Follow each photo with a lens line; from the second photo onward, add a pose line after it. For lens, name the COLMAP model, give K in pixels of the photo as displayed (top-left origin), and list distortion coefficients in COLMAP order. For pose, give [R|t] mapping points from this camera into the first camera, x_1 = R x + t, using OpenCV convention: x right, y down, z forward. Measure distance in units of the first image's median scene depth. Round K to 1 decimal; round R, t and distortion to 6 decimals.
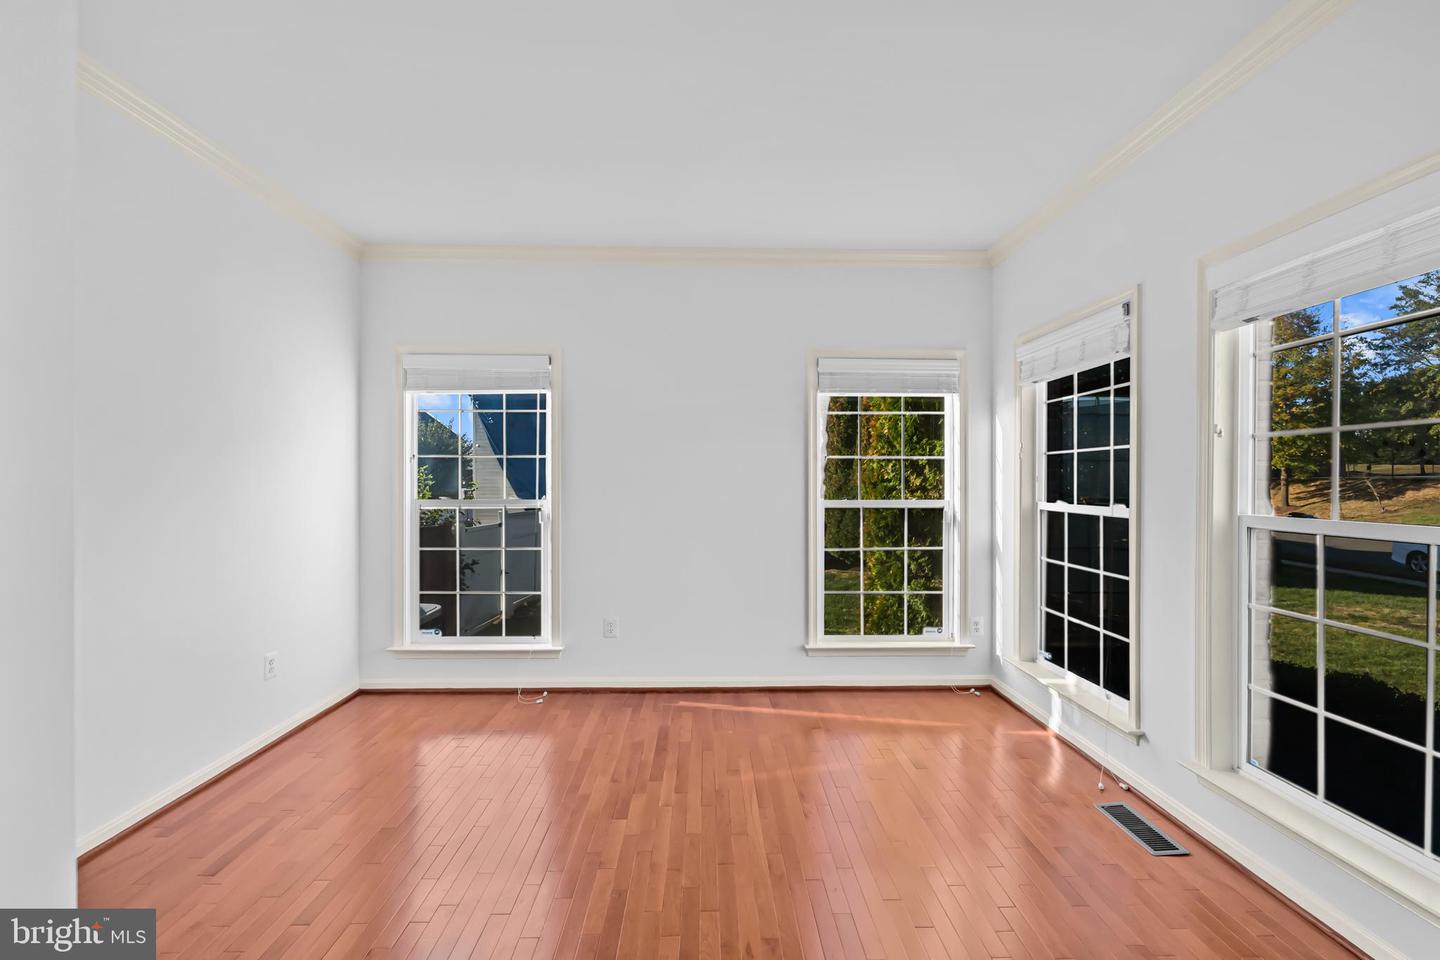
lens RADIAL K [[617.2, 0, 718.1], [0, 617.2, 487.0], [0, 0, 1]] dist [-0.001354, 0.002552]
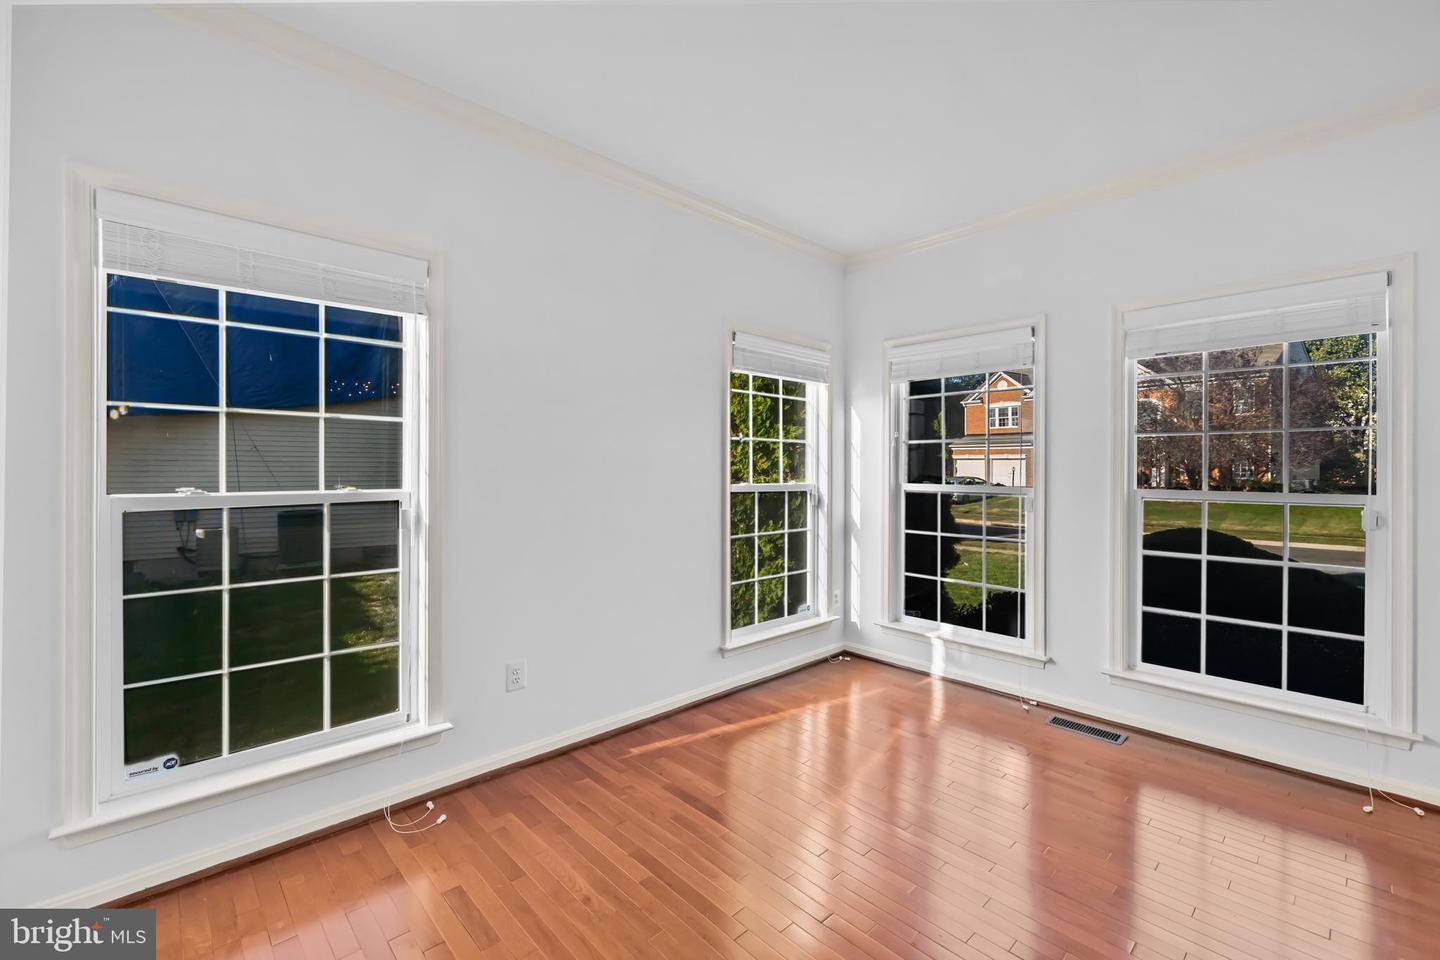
lens RADIAL K [[617.2, 0, 720.3], [0, 617.2, 471.4], [0, 0, 1]] dist [-0.001354, 0.002552]
pose [[0.739331, -0.003291, 0.673334, -0.475424], [0.002221, 0.999995, 0.002449, -0.001707], [-0.673338, -0.000315, 0.739335, 0.337896]]
